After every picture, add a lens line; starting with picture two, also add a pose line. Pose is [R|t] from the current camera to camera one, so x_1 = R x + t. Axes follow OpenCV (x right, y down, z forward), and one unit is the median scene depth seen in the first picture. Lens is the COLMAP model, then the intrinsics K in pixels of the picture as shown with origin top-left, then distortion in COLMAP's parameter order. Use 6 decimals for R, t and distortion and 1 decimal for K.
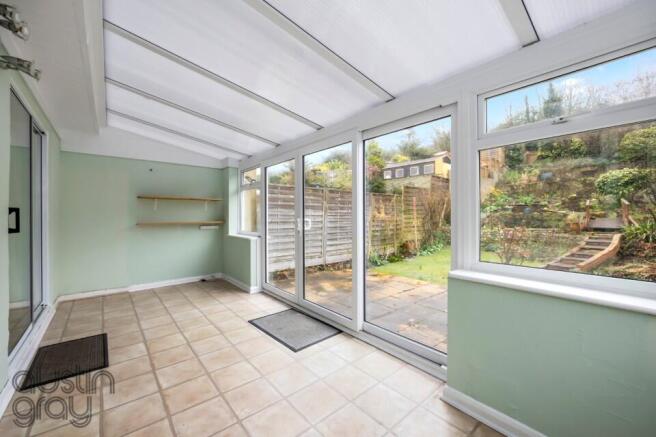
lens RADIAL K [[265.9, 0, 327.1], [0, 265.9, 216.7], [0, 0, 1]] dist [-0.001884, -0.000188]
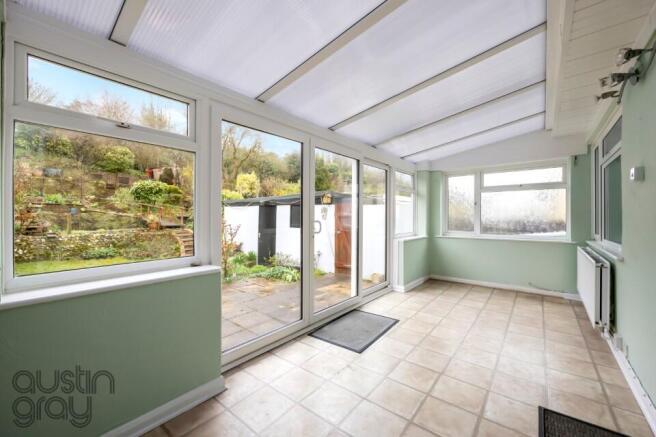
lens RADIAL K [[265.9, 0, 327.1], [0, 265.9, 216.7], [0, 0, 1]] dist [-0.001884, -0.000188]
pose [[-0.194716, -0.001759, 0.980858, -1.037287], [0.004881, 0.999984, 0.002762, -0.006701], [-0.980847, 0.005325, -0.194705, 1.244304]]
